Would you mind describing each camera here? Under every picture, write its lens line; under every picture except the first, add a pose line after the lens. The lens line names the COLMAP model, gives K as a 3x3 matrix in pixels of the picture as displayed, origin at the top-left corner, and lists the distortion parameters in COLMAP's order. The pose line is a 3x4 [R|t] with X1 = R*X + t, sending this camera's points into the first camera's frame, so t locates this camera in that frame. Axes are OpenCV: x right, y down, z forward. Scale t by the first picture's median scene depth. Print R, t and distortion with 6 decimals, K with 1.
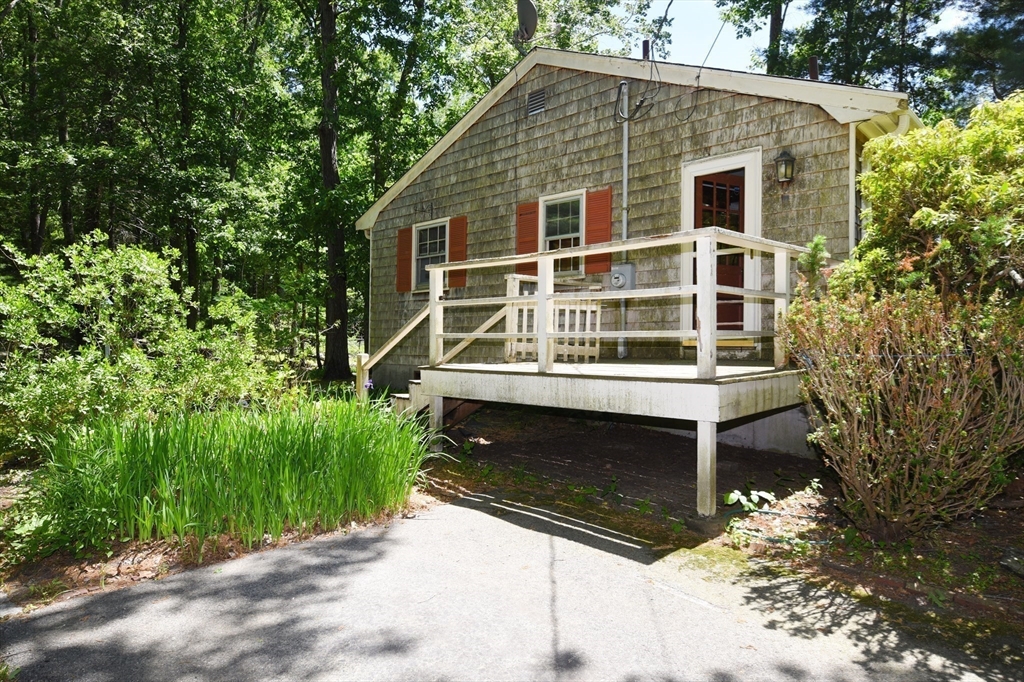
lens RADIAL K [[656.6, 0, 513.0], [0, 656.6, 343.2], [0, 0, 1]] dist [0.002038, -0.000754]
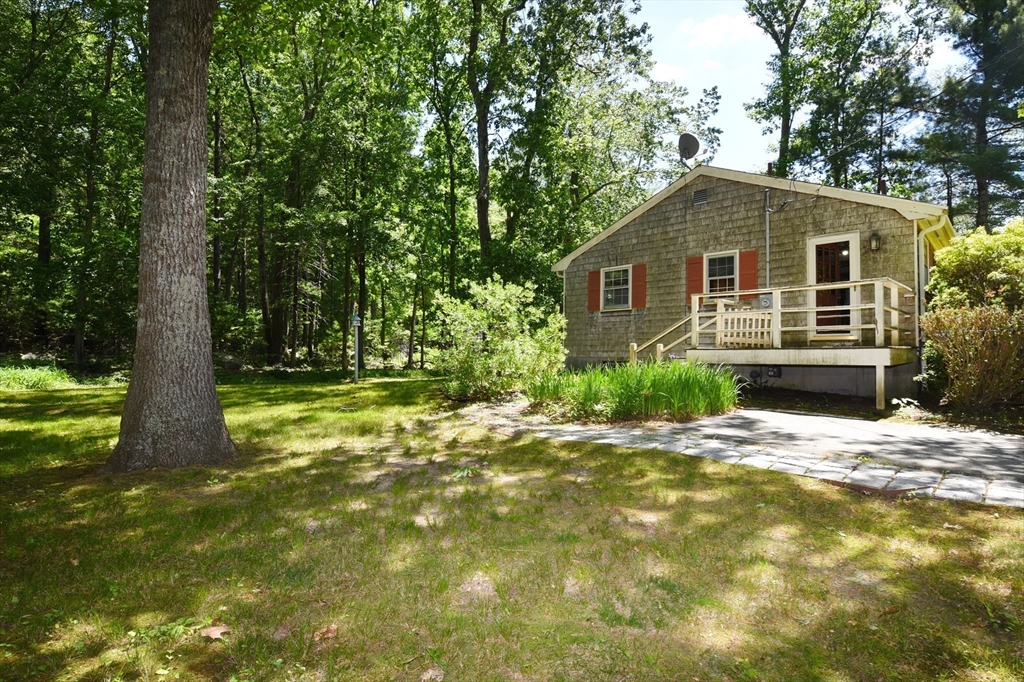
lens RADIAL K [[544.2, 0, 510.8], [0, 544.2, 340.5], [0, 0, 1]] dist [-0.019514, -0.000603]
pose [[0.999719, 0.005466, -0.023064, -0.481372], [-0.006253, 0.999395, -0.034204, 0.055999], [0.022863, 0.034338, 0.999149, -0.440503]]
